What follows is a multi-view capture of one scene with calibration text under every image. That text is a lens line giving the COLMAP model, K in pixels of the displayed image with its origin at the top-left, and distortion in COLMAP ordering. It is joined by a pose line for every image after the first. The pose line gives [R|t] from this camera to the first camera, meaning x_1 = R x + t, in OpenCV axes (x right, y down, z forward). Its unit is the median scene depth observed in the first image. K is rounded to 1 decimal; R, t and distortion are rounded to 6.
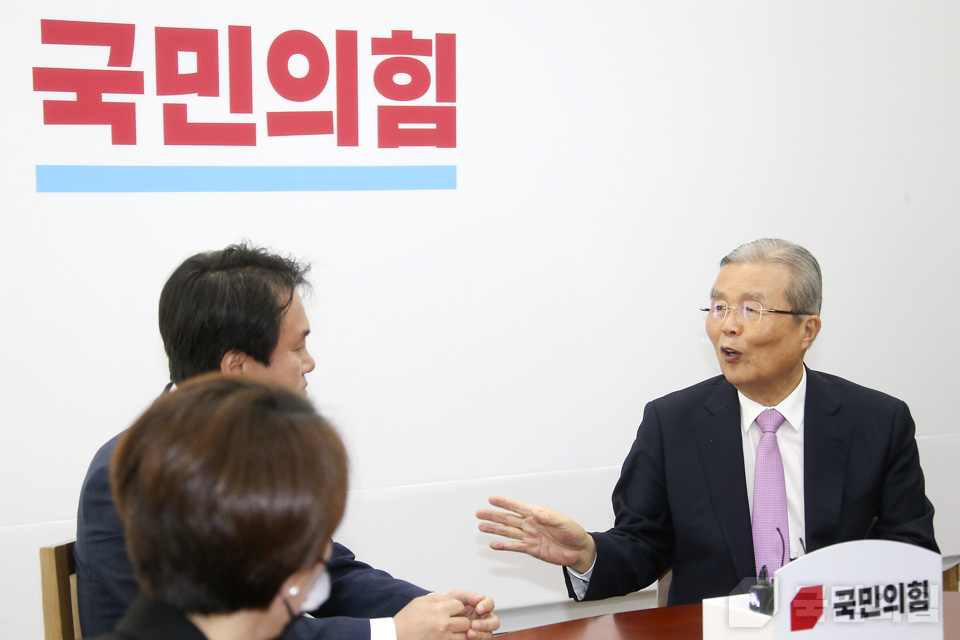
lens RADIAL K [[2257.8, 0, 480.0], [0, 2257.8, 320.0], [0, 0, 1]] dist [0.256855, -0.220254]
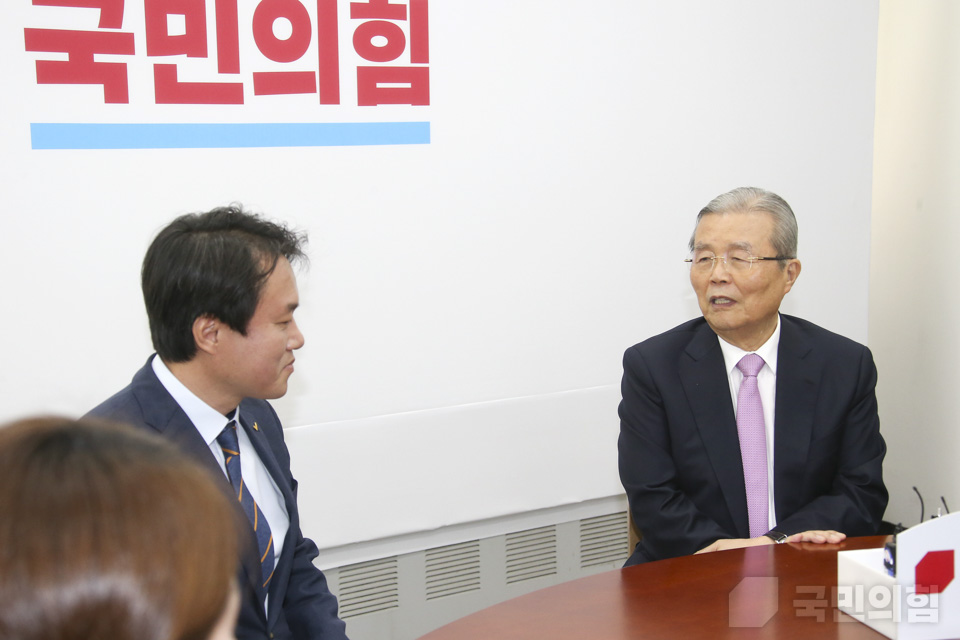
lens RADIAL K [[1533.7, 0, 449.7], [0, 1533.7, 320.4], [0, 0, 1]] dist [0.115802, 0.051710]
pose [[0.999755, -0.014529, 0.016725, -0.016000], [0.013677, 0.998658, 0.049959, -0.010506], [-0.017428, -0.049718, 0.998611, 0.277533]]
